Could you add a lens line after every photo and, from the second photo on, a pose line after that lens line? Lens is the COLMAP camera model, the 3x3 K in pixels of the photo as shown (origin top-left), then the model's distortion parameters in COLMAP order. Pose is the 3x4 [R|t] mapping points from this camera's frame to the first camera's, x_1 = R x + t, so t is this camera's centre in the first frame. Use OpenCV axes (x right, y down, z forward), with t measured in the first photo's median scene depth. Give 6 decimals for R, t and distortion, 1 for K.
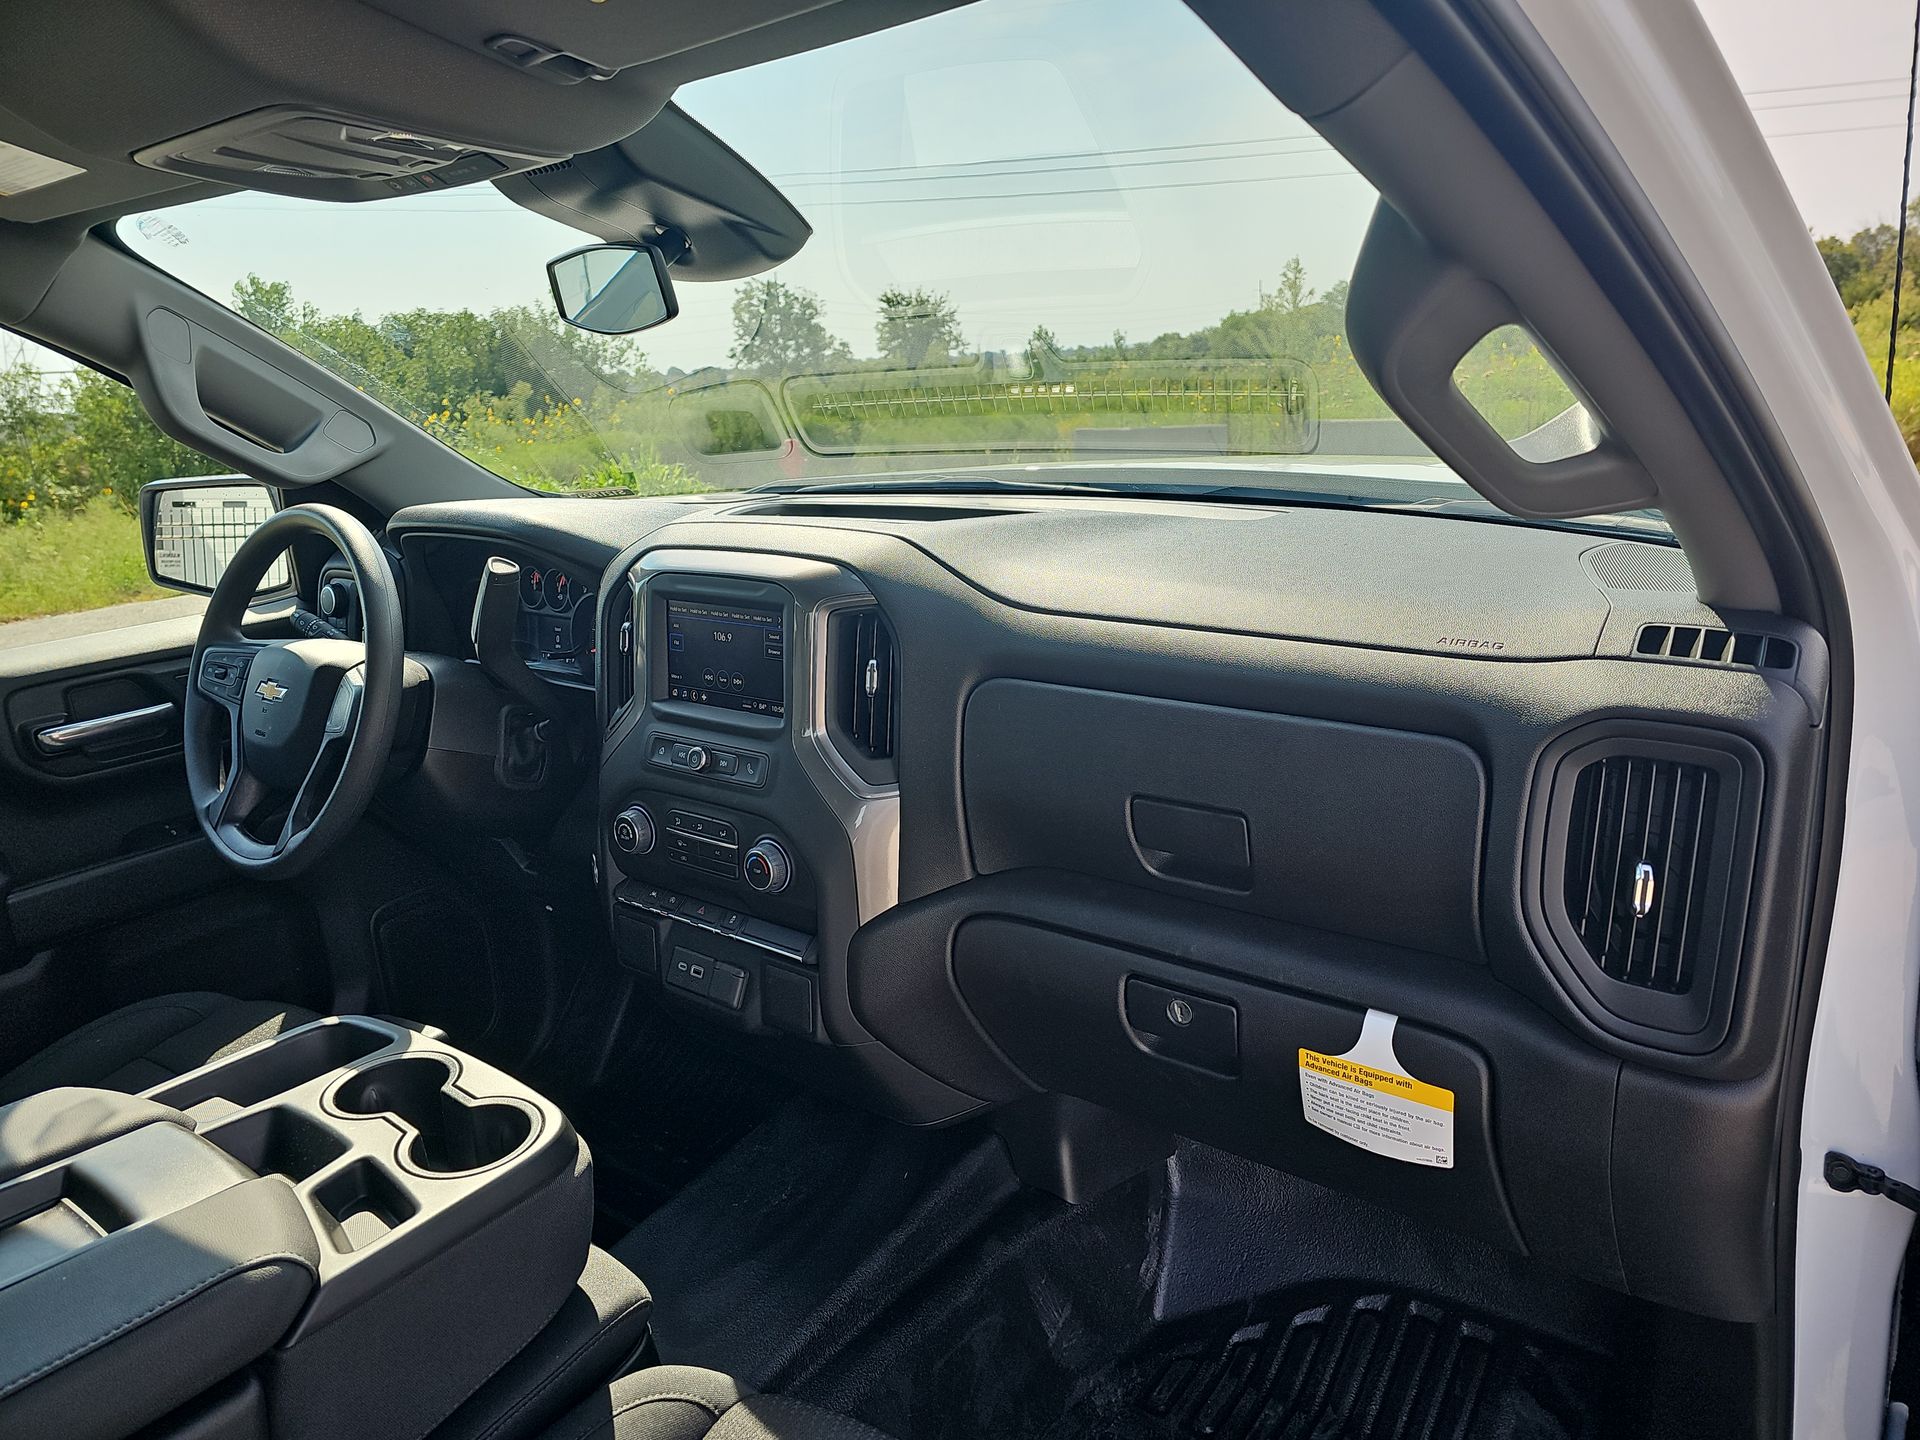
lens RADIAL K [[1290.3, 0, 958.3], [0, 1290.3, 719.2], [0, 0, 1]] dist [0.076026, -0.070129]
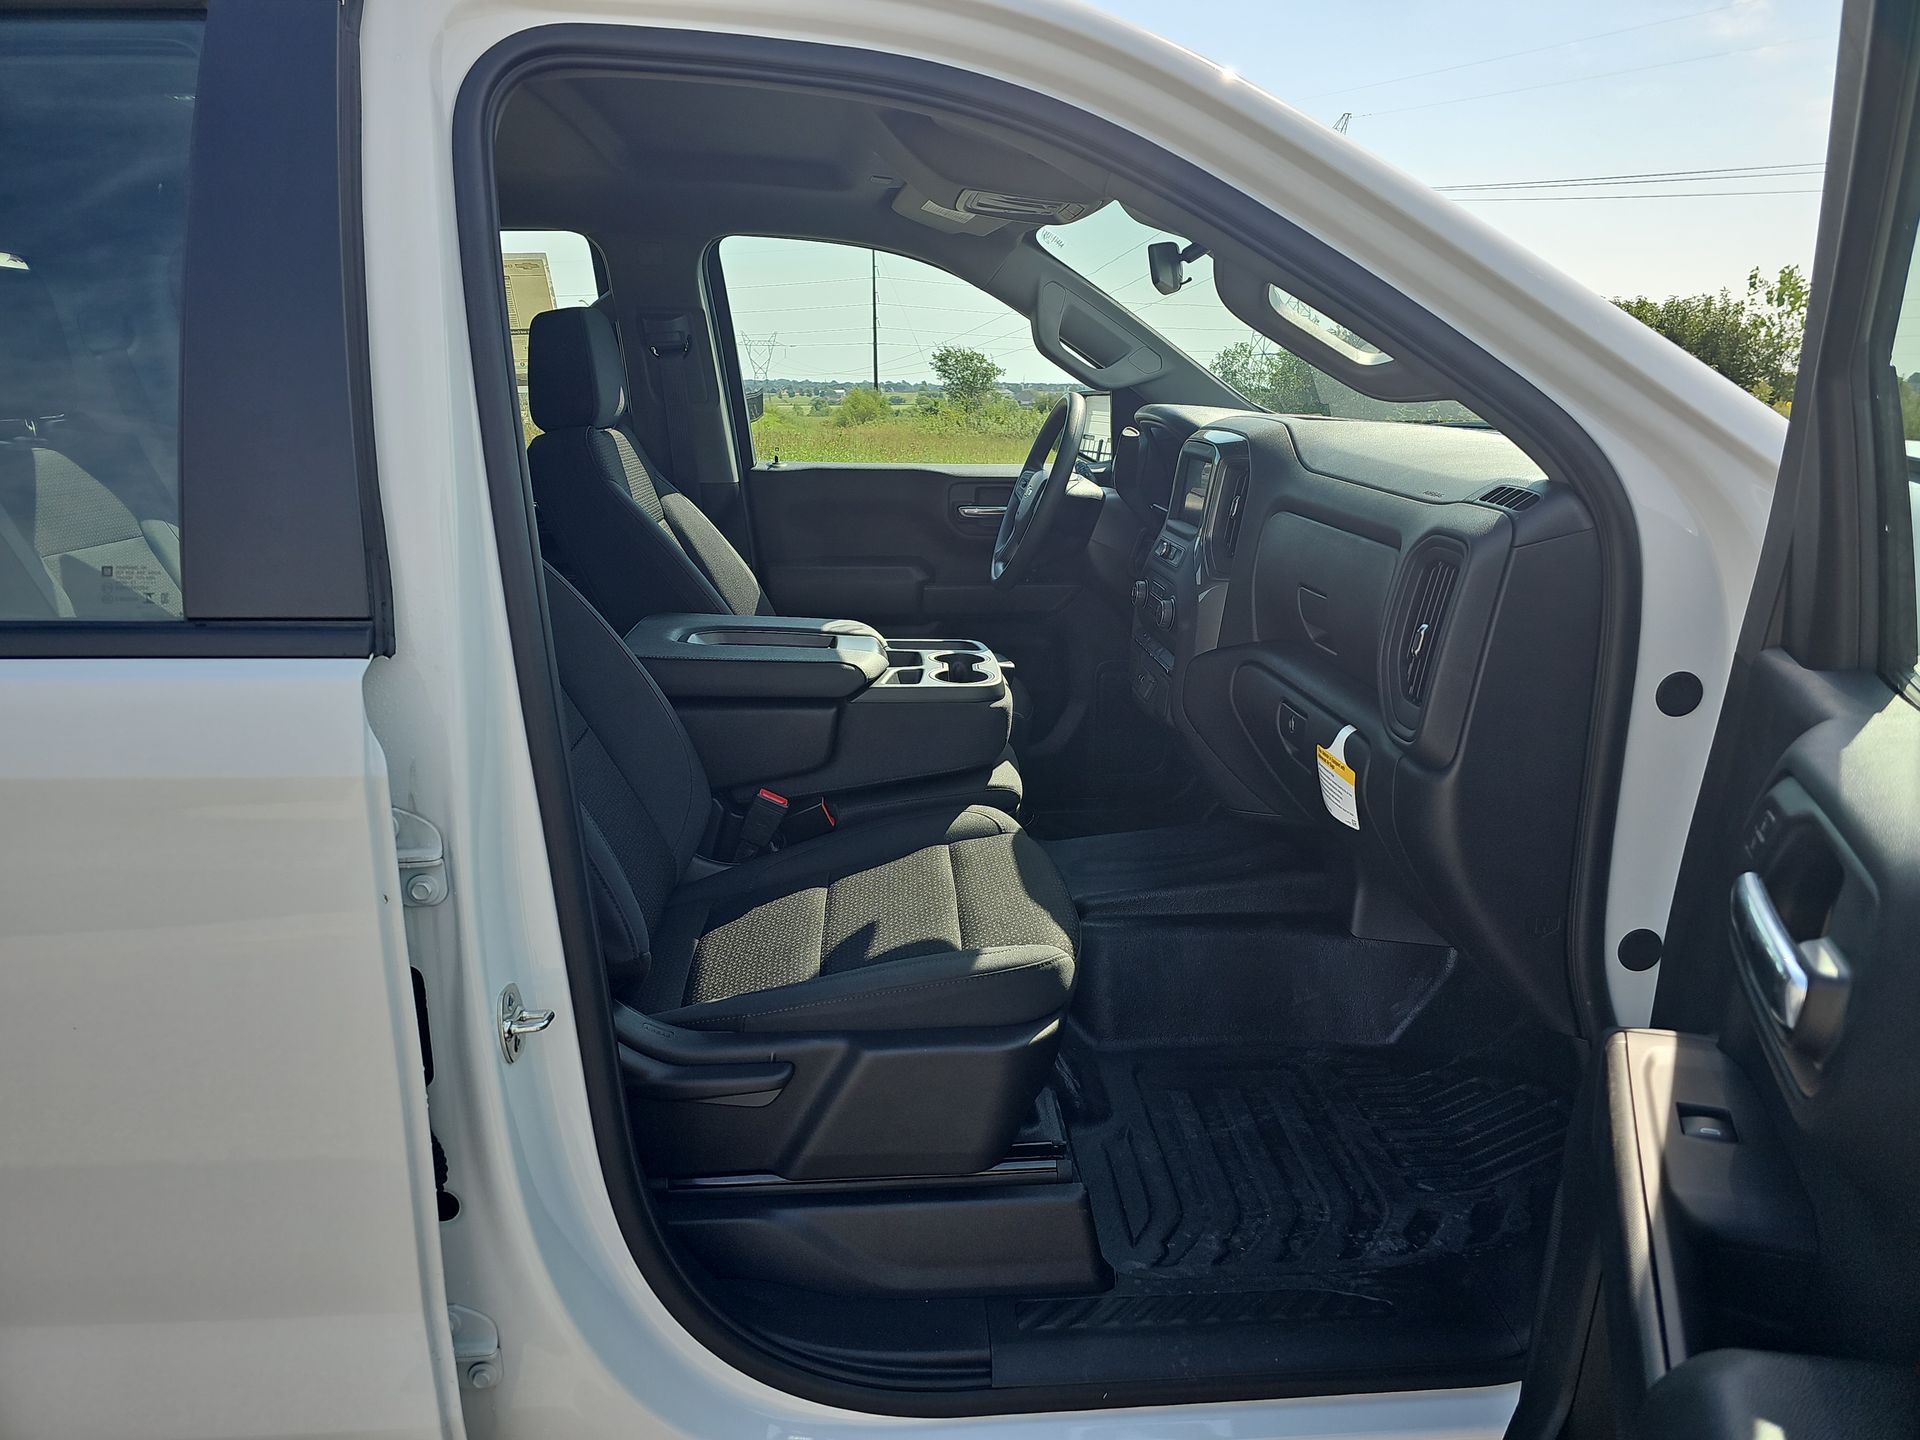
lens RADIAL K [[1290.3, 0, 958.3], [0, 1290.3, 719.2], [0, 0, 1]] dist [0.076026, -0.070129]
pose [[0.663312, 0.255411, -0.703408, 0.893046], [-0.255472, 0.960771, 0.107952, 0.134762], [0.703386, 0.108095, 0.702541, -0.358600]]
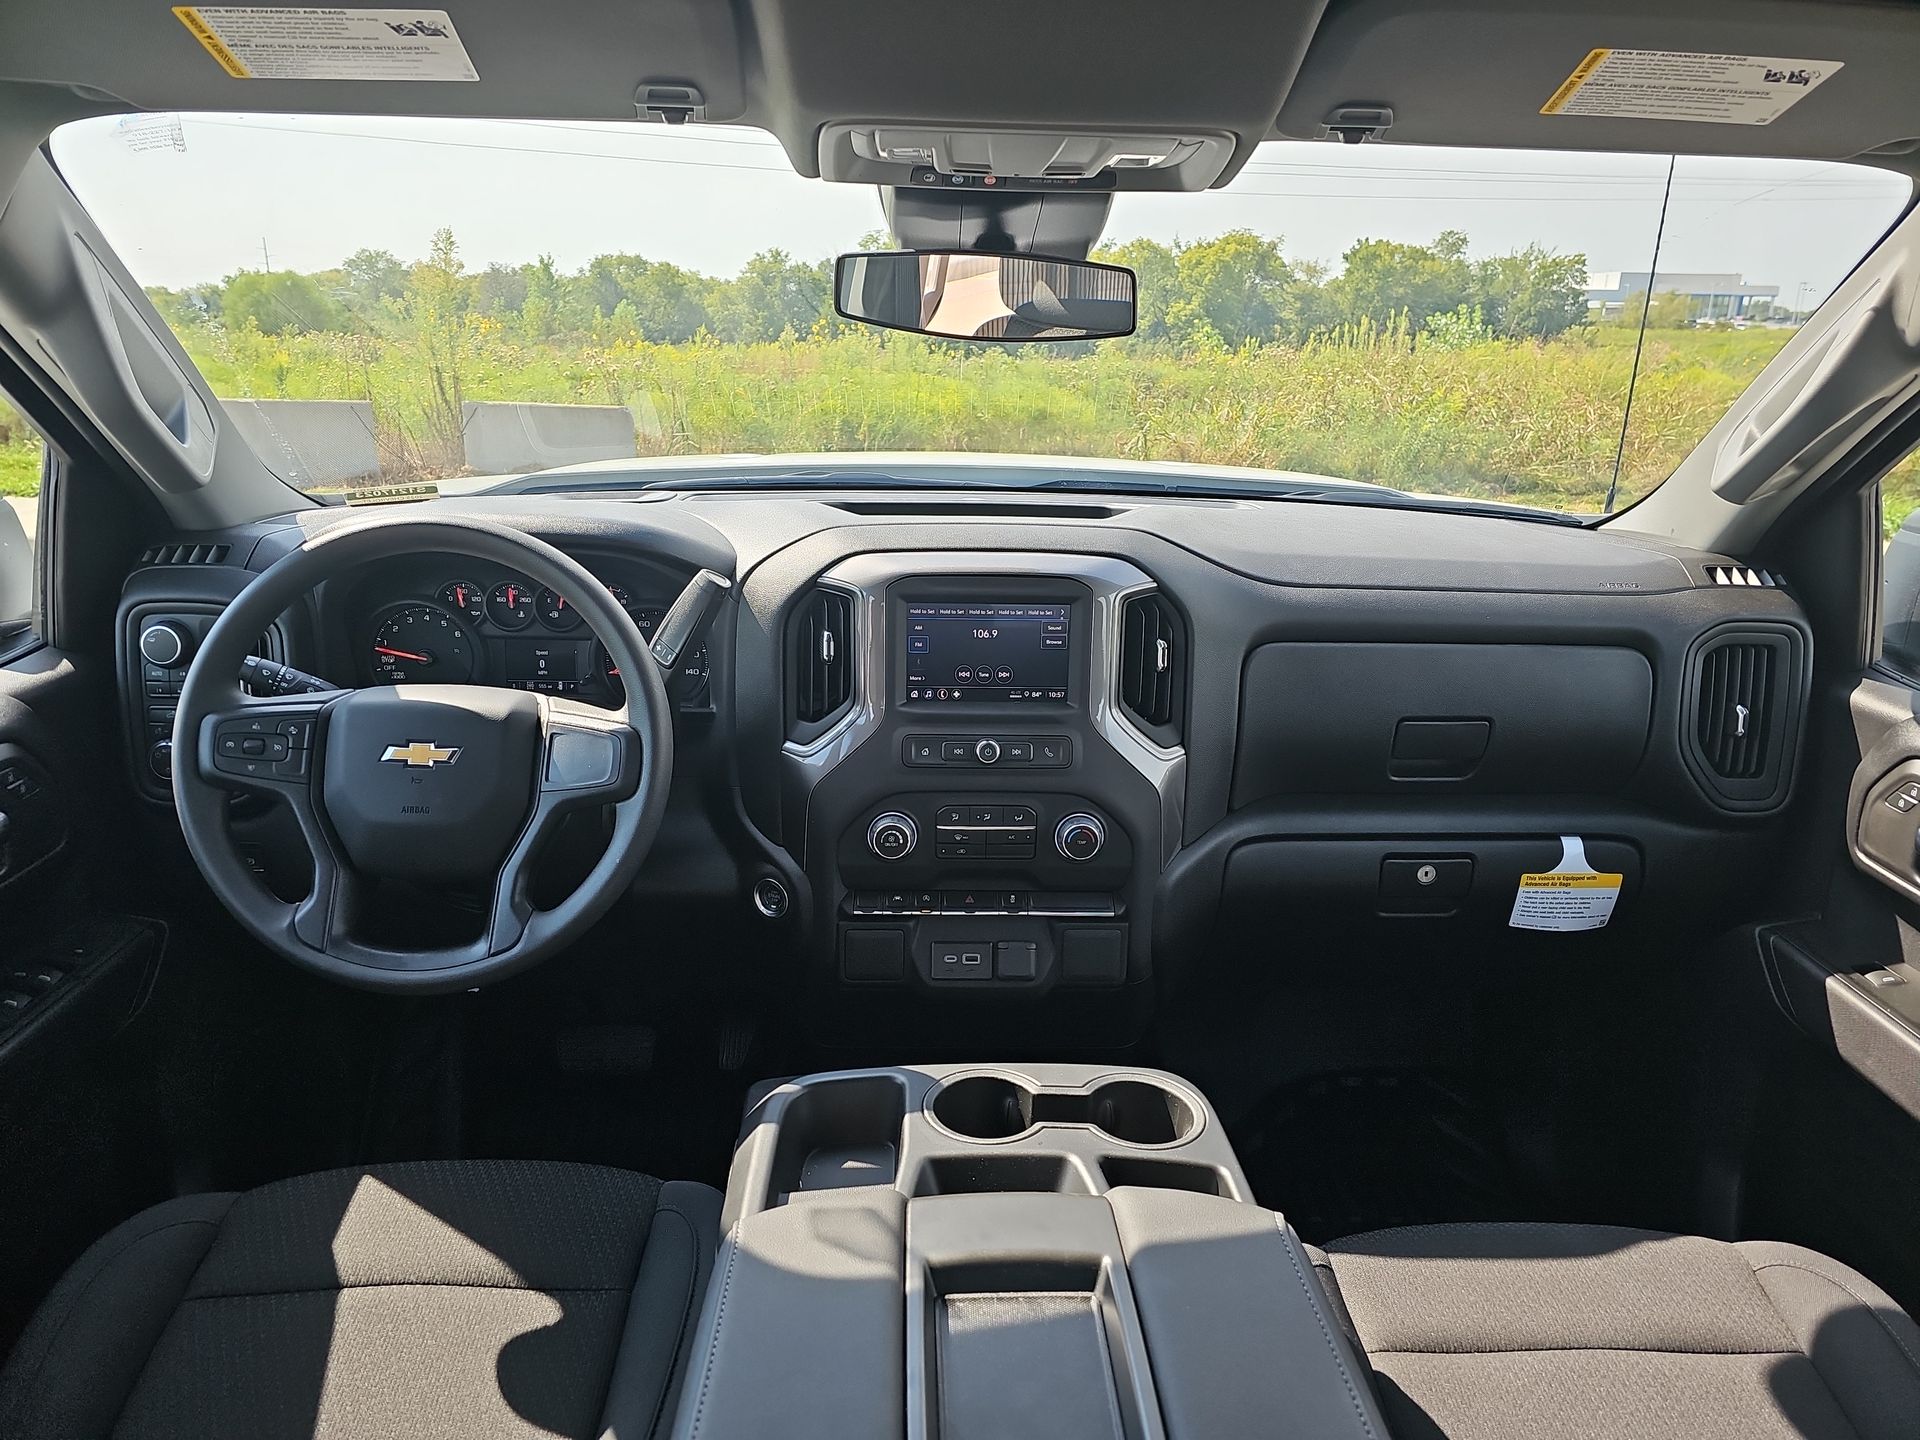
lens RADIAL K [[1290.3, 0, 958.3], [0, 1290.3, 719.2], [0, 0, 1]] dist [0.076026, -0.070129]
pose [[0.763660, -0.124539, 0.633493, -0.920068], [0.115238, 0.991755, 0.056054, -0.059422], [-0.635251, 0.030196, 0.771716, 0.223757]]
